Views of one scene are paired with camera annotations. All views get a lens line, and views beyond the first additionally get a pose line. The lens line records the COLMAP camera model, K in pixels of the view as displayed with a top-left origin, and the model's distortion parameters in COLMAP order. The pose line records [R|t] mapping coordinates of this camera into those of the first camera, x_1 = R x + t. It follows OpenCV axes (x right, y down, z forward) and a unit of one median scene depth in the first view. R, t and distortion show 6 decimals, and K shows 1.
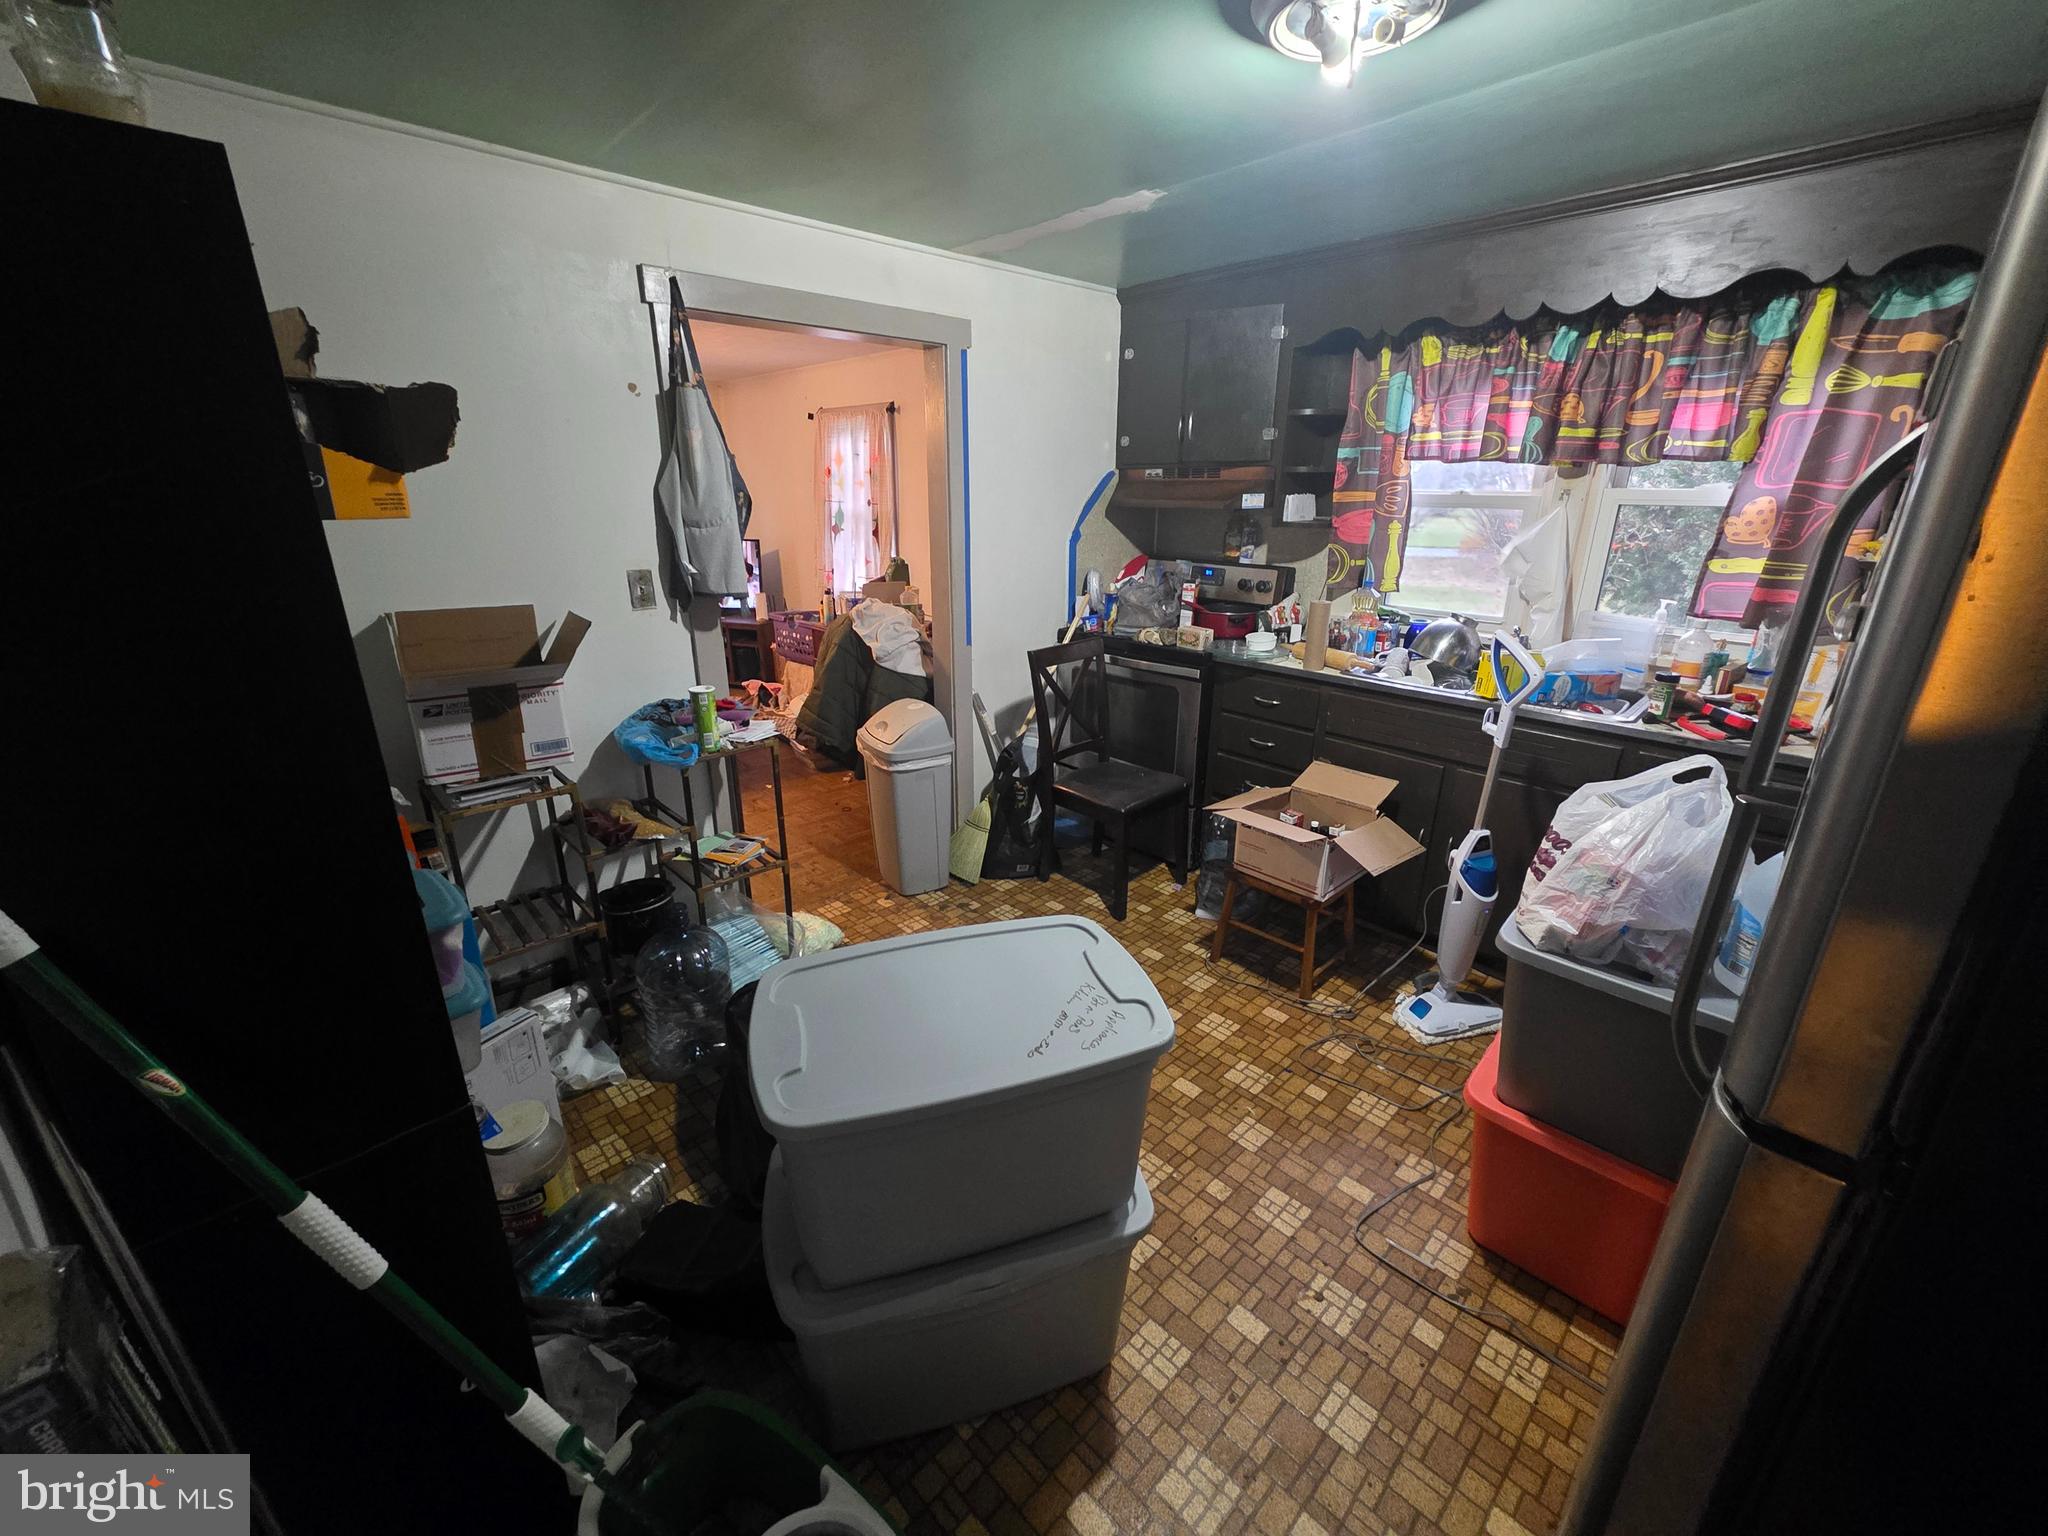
lens RADIAL K [[826.3, 0, 1013.8], [0, 826.3, 769.6], [0, 0, 1]] dist [0.000948, 0.000187]
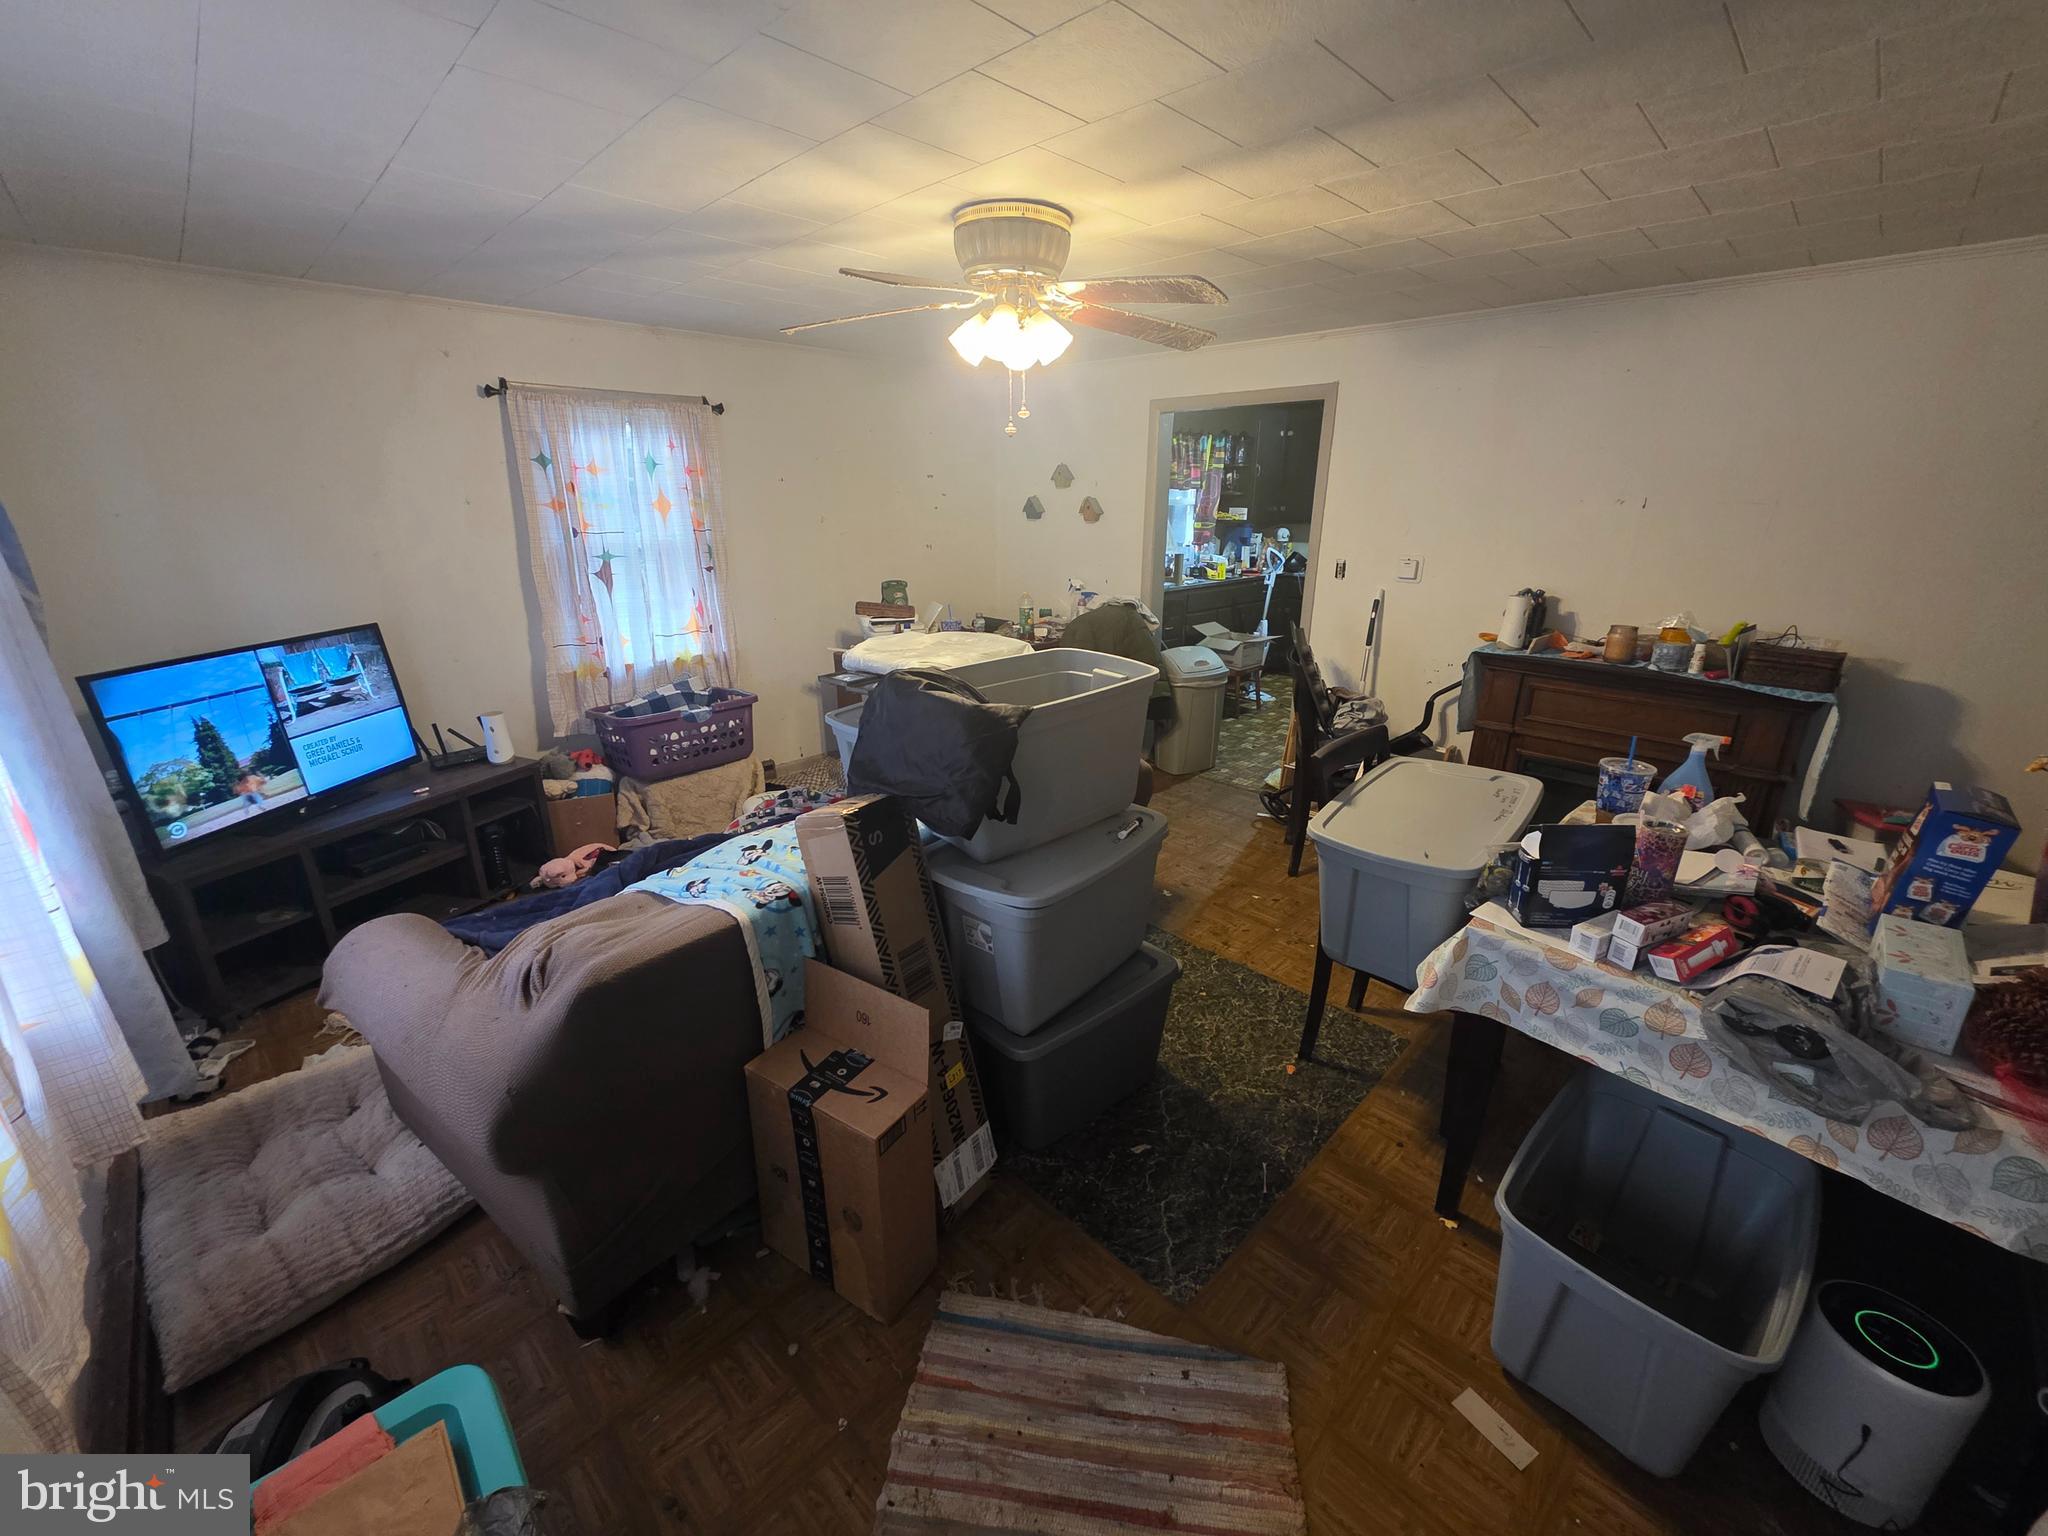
lens RADIAL K [[826.3, 0, 1013.8], [0, 826.3, 769.6], [0, 0, 1]] dist [0.000948, 0.000187]
pose [[-0.028253, -0.319060, 0.947313, -1.067536], [0.330478, 0.891419, 0.310091, -0.296498], [-0.943391, 0.321827, 0.080257, 0.828363]]
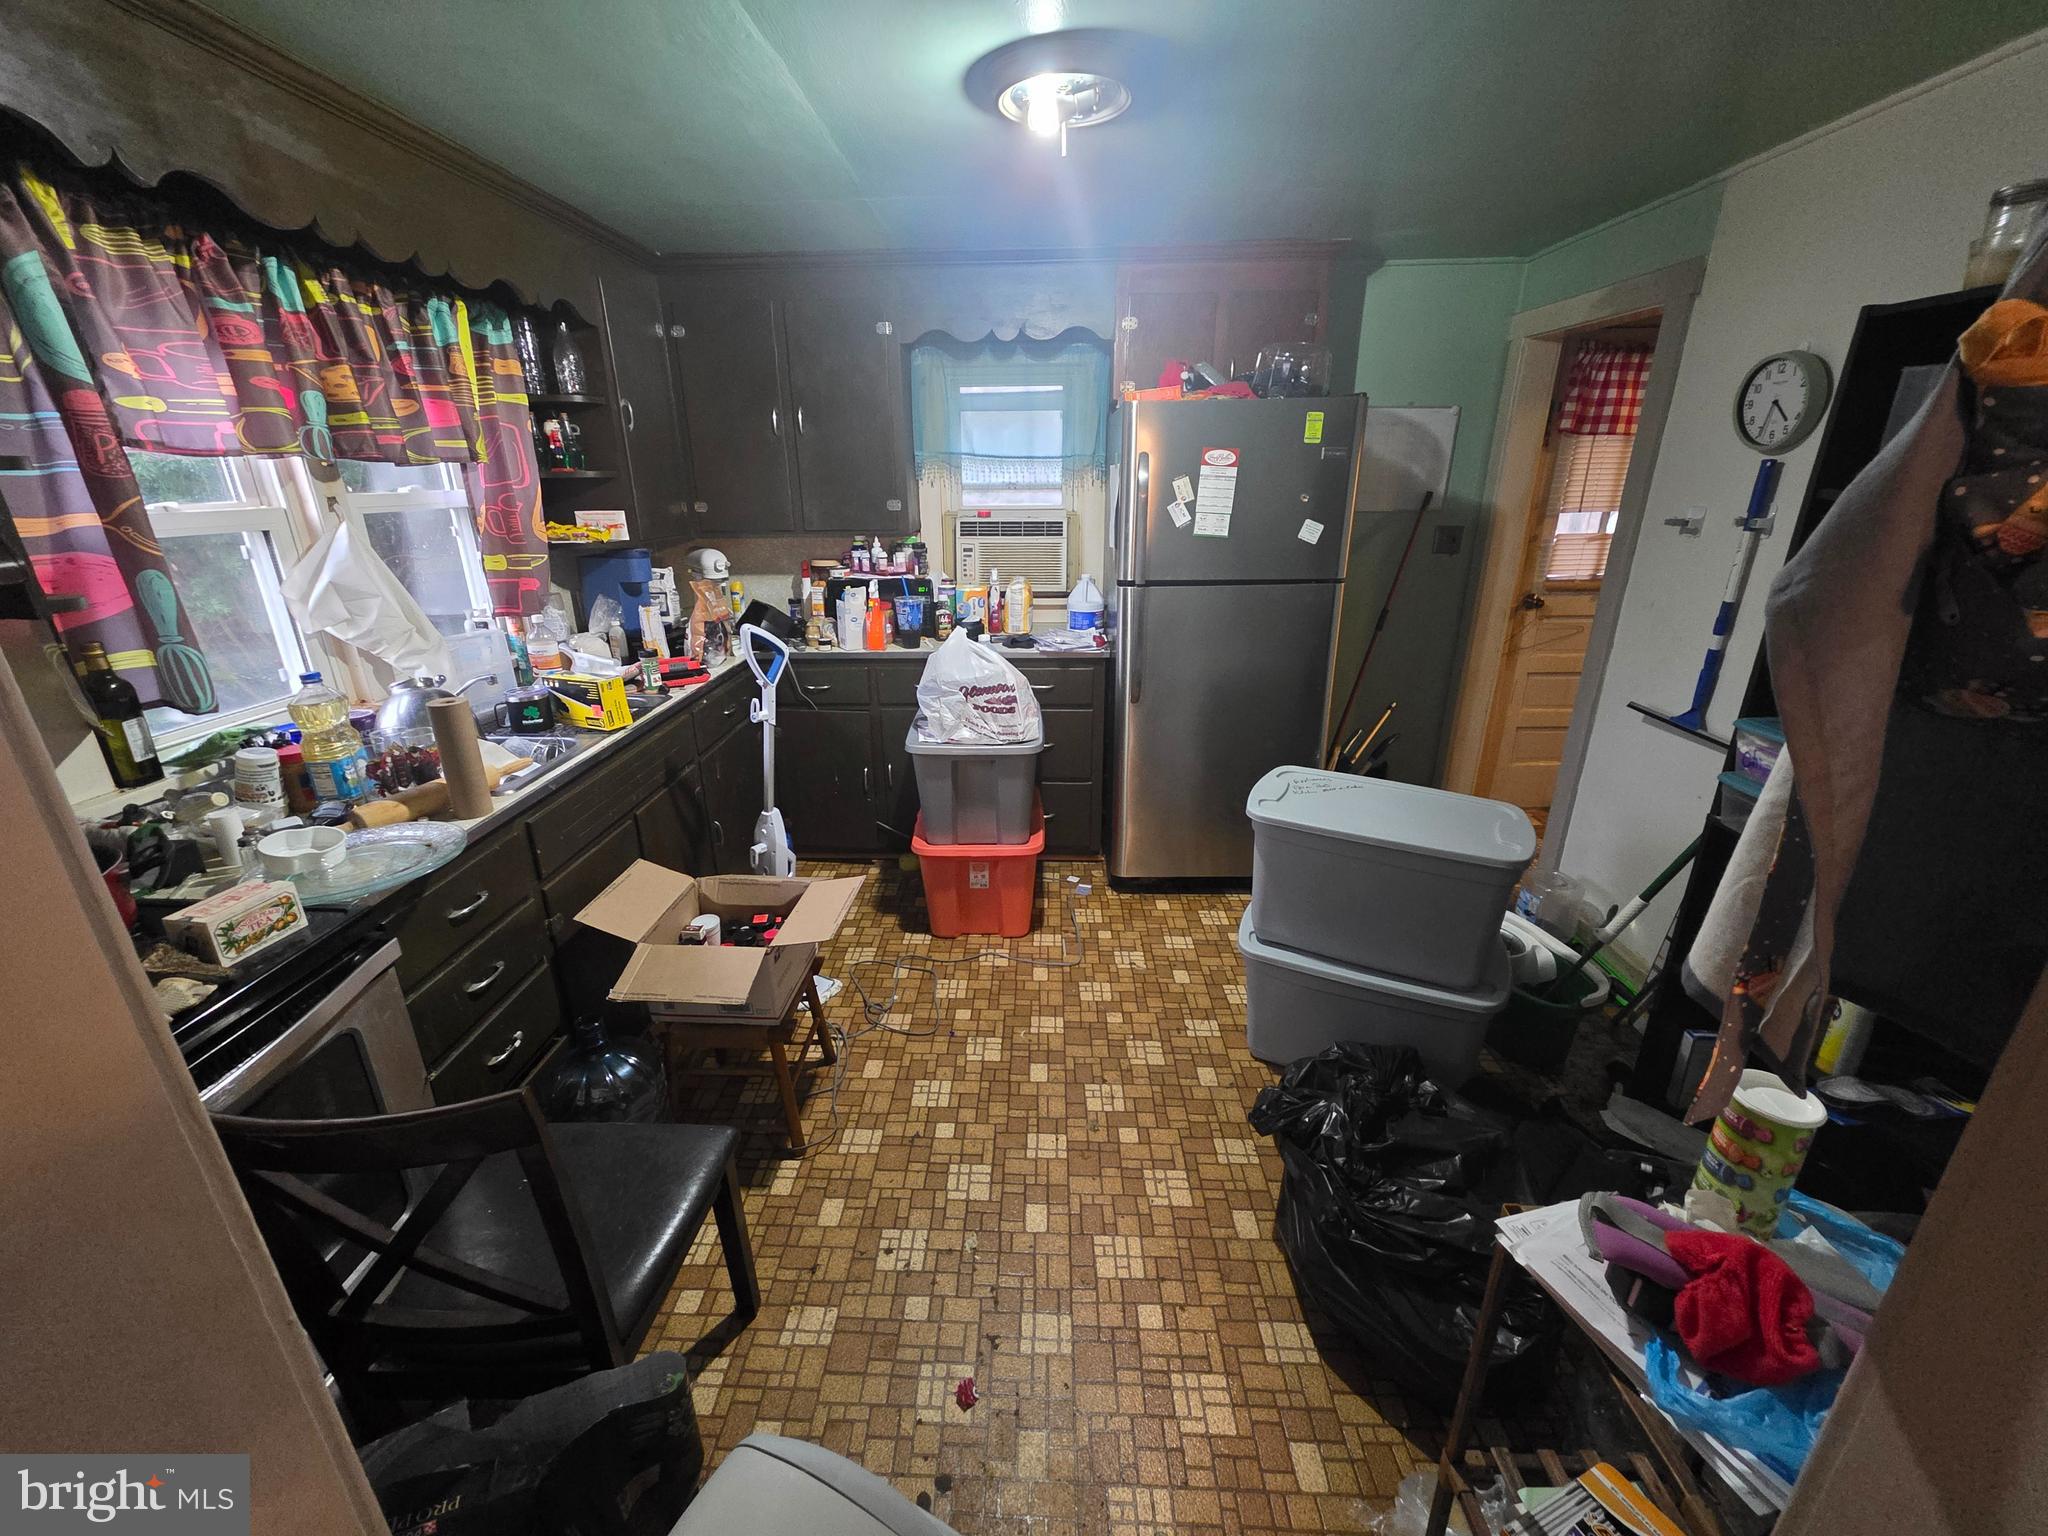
lens RADIAL K [[826.3, 0, 1013.8], [0, 826.3, 769.6], [0, 0, 1]] dist [0.000948, 0.000187]
pose [[-0.701553, -0.234799, 0.672824, -0.169135], [0.248318, 0.804436, 0.539649, -0.218261], [-0.667953, 0.545667, -0.506050, 0.616600]]
